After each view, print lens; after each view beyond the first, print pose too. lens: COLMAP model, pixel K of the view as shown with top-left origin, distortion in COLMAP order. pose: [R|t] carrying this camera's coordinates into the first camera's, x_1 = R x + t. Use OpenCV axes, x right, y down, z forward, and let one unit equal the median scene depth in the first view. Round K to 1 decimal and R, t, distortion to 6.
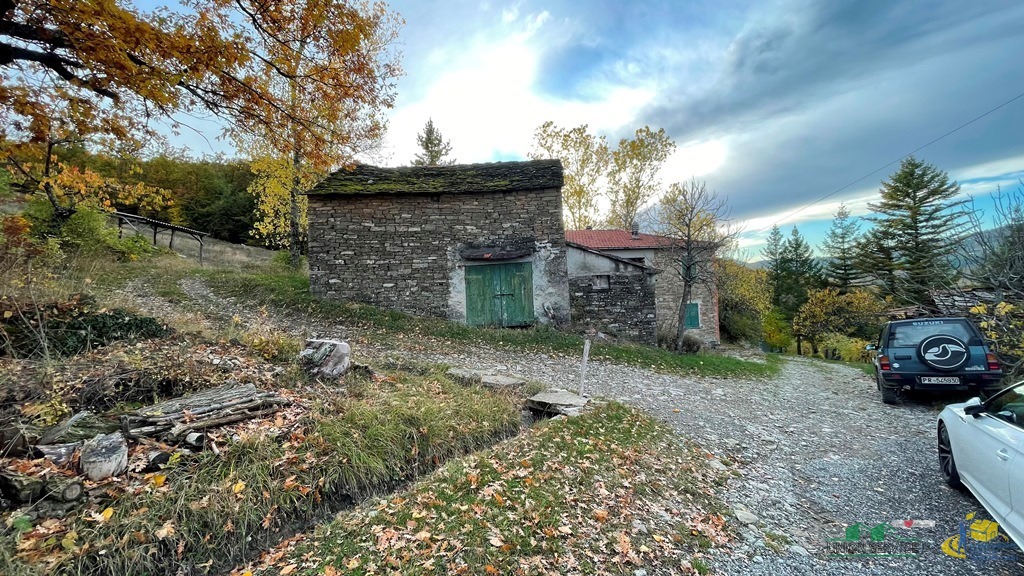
lens RADIAL K [[406.9, 0, 510.4], [0, 406.9, 287.0], [0, 0, 1]] dist [-0.006161, 0.001416]
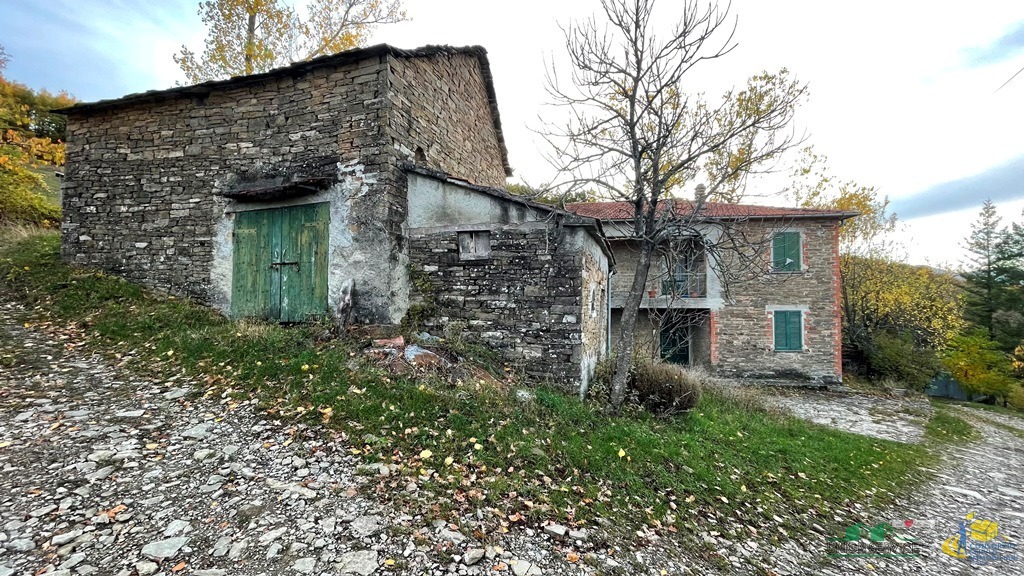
lens RADIAL K [[406.9, 0, 513.1], [0, 406.9, 287.7], [0, 0, 1]] dist [-0.006161, 0.001416]
pose [[0.955056, 0.036147, -0.294213, 0.434947], [-0.037329, 0.999302, 0.001601, 0.038873], [0.294065, 0.009453, 0.955739, 0.568569]]
